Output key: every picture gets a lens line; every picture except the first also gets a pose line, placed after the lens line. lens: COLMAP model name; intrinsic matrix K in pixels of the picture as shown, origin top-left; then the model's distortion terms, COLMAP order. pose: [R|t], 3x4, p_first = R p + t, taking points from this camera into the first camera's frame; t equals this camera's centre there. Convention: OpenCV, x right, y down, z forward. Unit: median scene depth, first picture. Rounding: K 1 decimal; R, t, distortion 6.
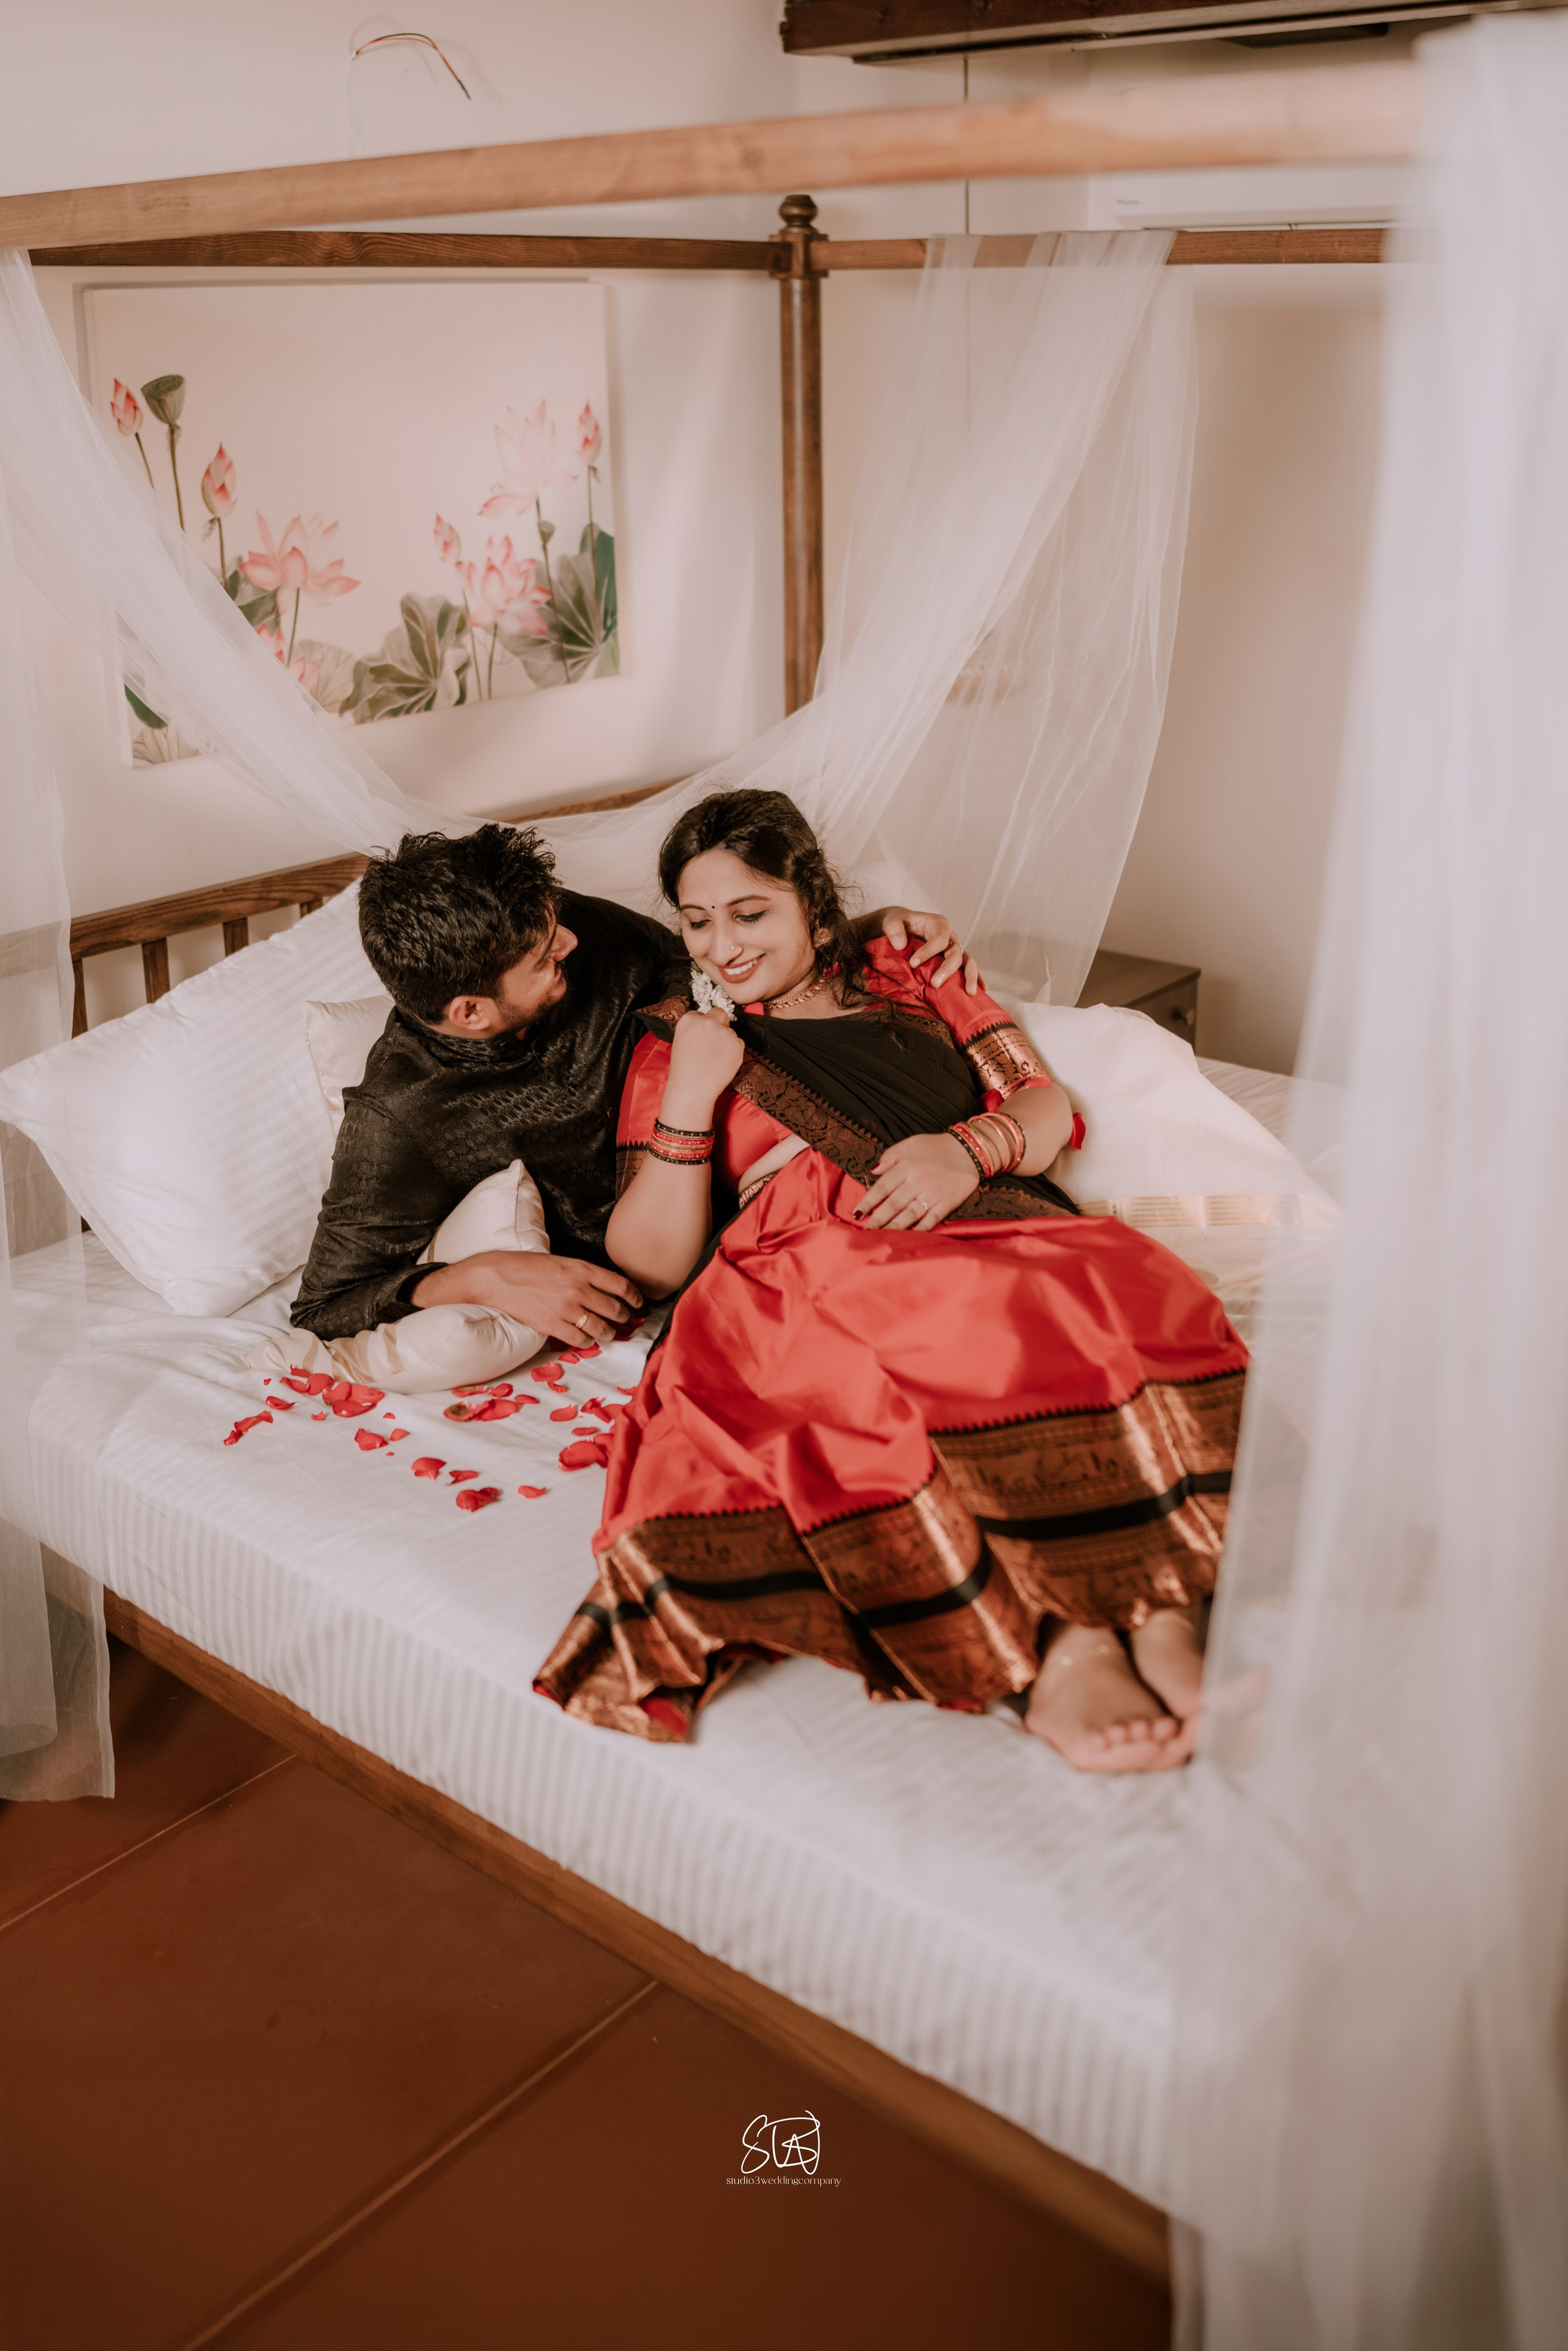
lens RADIAL K [[2189.2, 0, 767.6], [0, 2189.2, 905.8], [0, 0, 1]] dist [-0.151516, 0.012427]
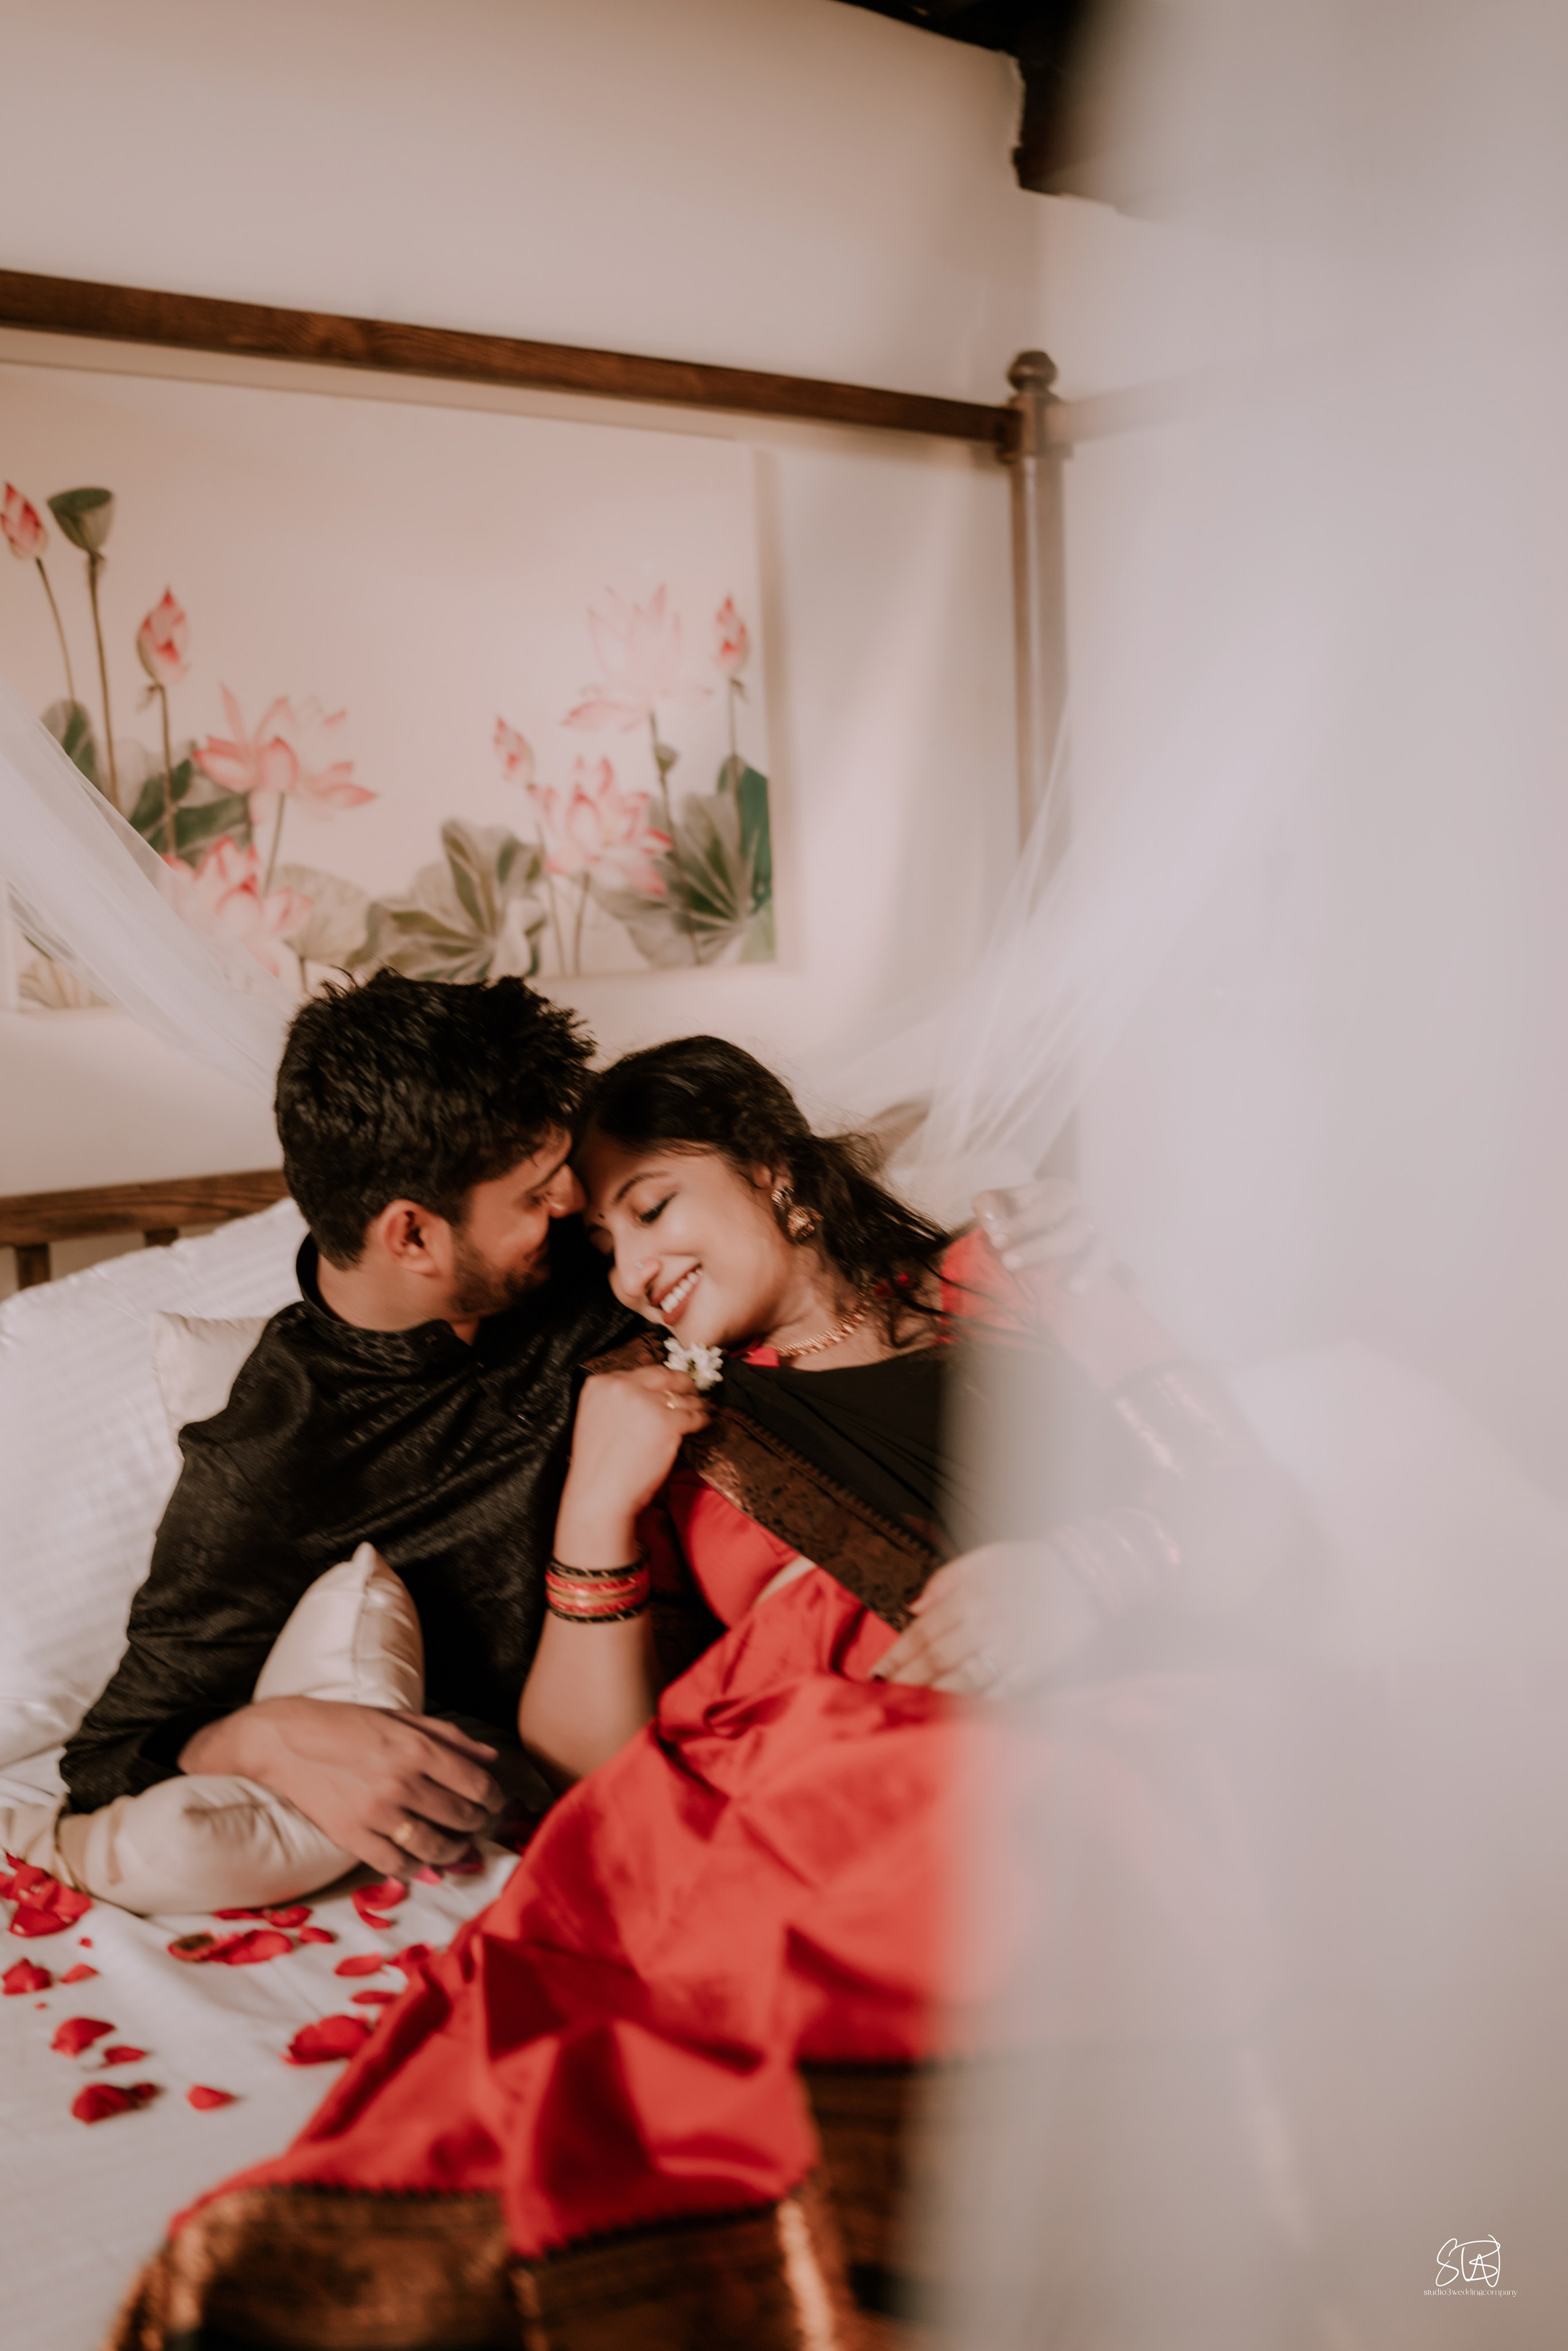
lens RADIAL K [[2185.7, 0, 785.4], [0, 2185.7, 1193.7], [0, 0, 1]] dist [-0.181497, 0.172187]
pose [[0.978008, 0.011463, -0.208252, 0.105827], [-0.036448, 0.992517, -0.116539, 0.068599], [0.205357, 0.121566, 0.971108, 0.334186]]
